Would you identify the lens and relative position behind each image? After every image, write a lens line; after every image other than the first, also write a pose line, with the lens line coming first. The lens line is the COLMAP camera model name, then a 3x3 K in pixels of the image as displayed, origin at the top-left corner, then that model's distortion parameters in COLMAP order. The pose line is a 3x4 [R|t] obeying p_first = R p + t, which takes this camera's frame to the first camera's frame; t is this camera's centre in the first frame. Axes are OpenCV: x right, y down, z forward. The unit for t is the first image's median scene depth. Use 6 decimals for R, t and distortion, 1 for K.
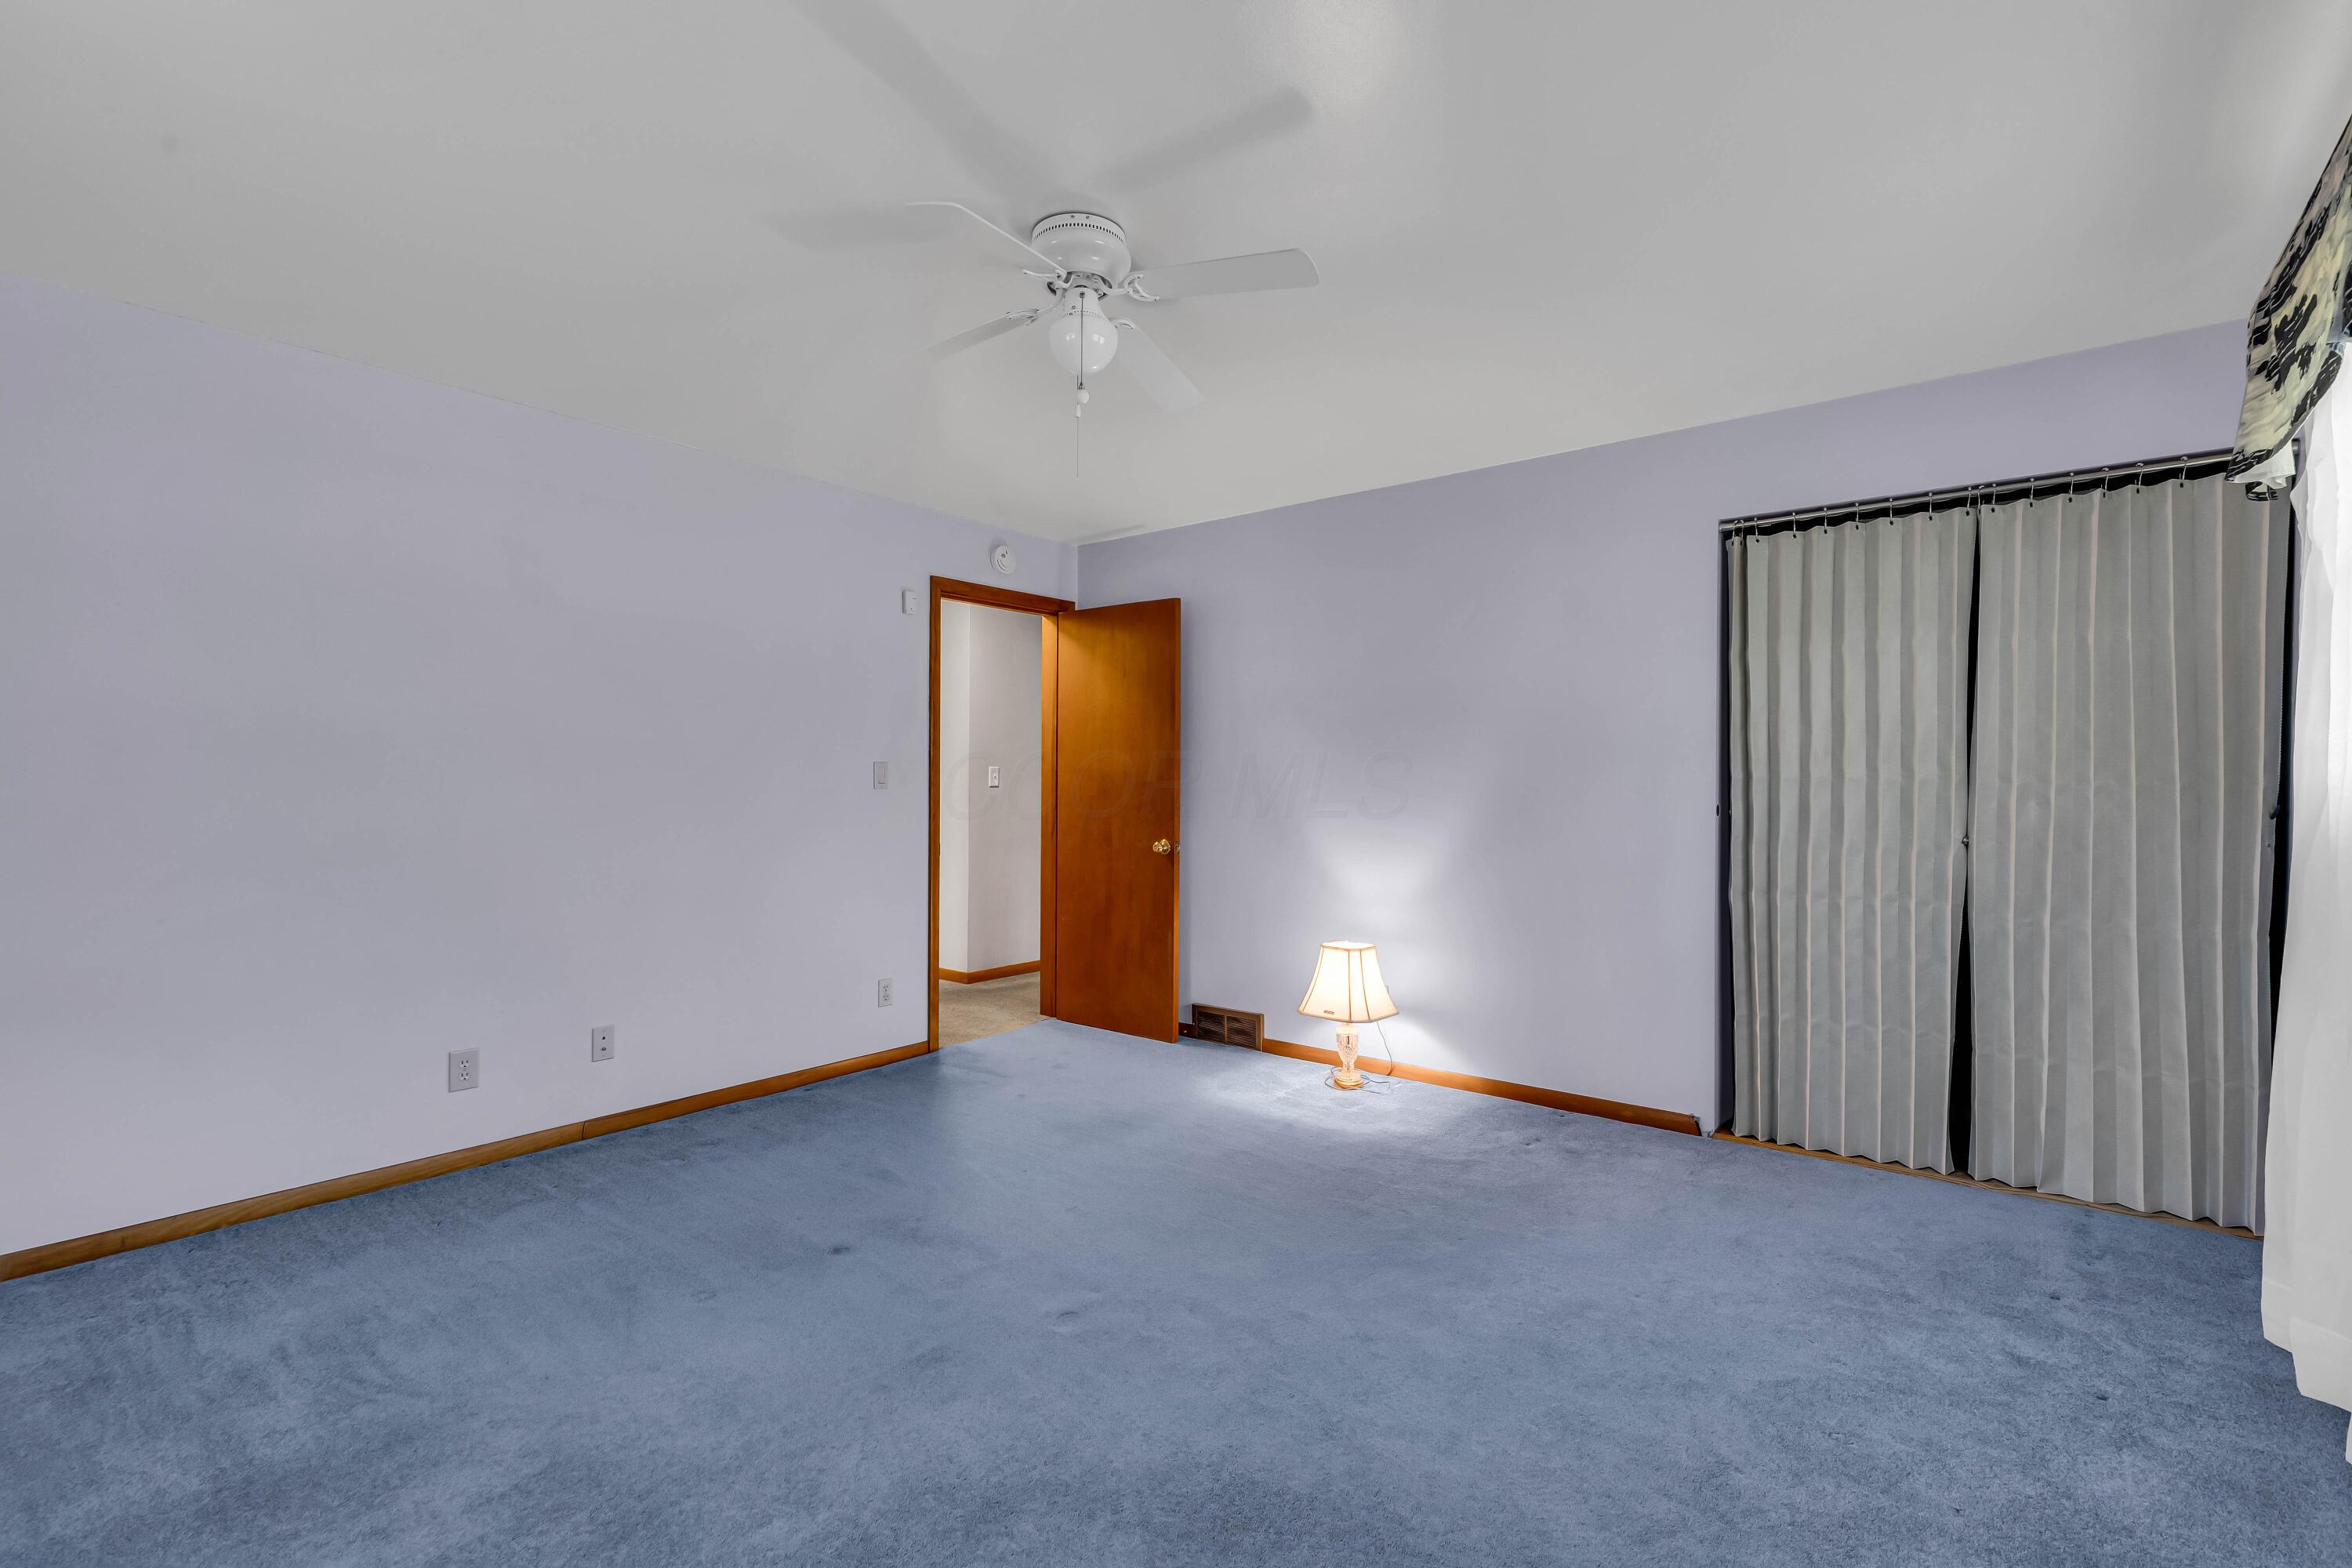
lens RADIAL K [[1056.1, 0, 1183.9], [0, 1056.1, 786.8], [0, 0, 1]] dist [0.006535, -0.001232]
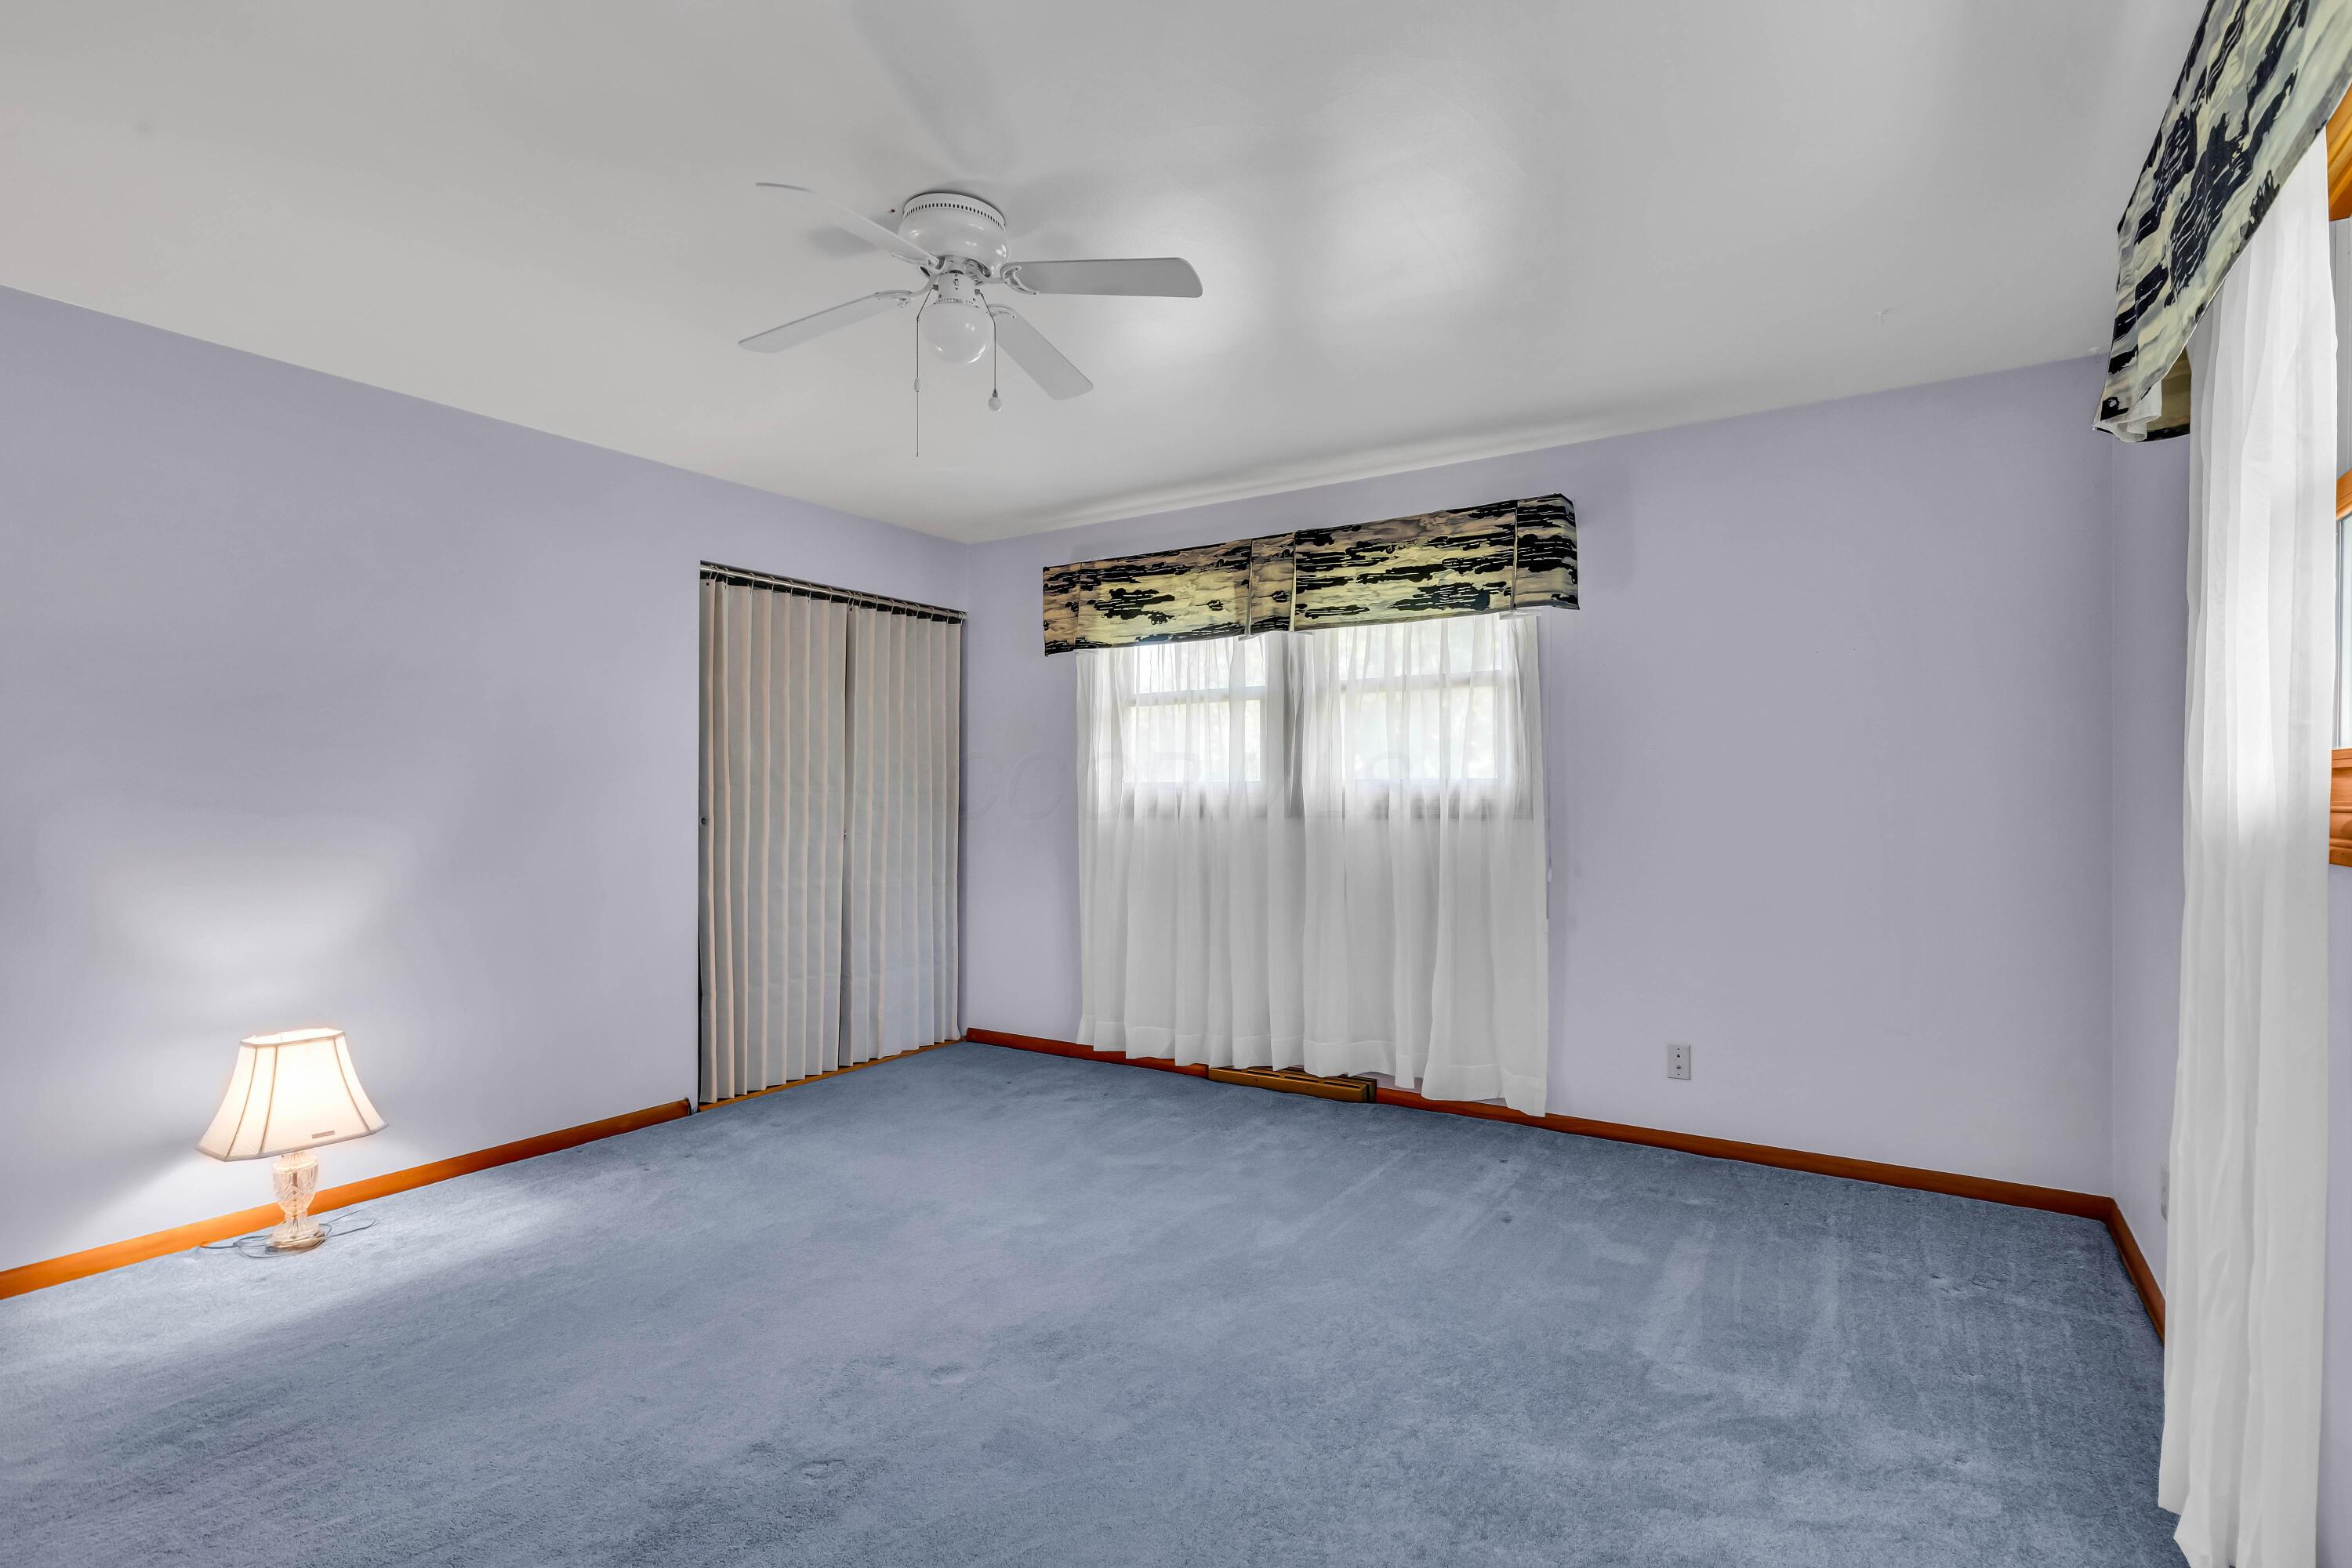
lens RADIAL K [[1078.7, 0, 1247.0], [0, 1078.7, 789.6], [0, 0, 1]] dist [0.004335, 0.001359]
pose [[-0.119195, 0.008453, 0.992835, -0.731935], [0.008092, 0.999939, -0.007542, 0.005547], [-0.992838, 0.007136, -0.119257, 0.584623]]
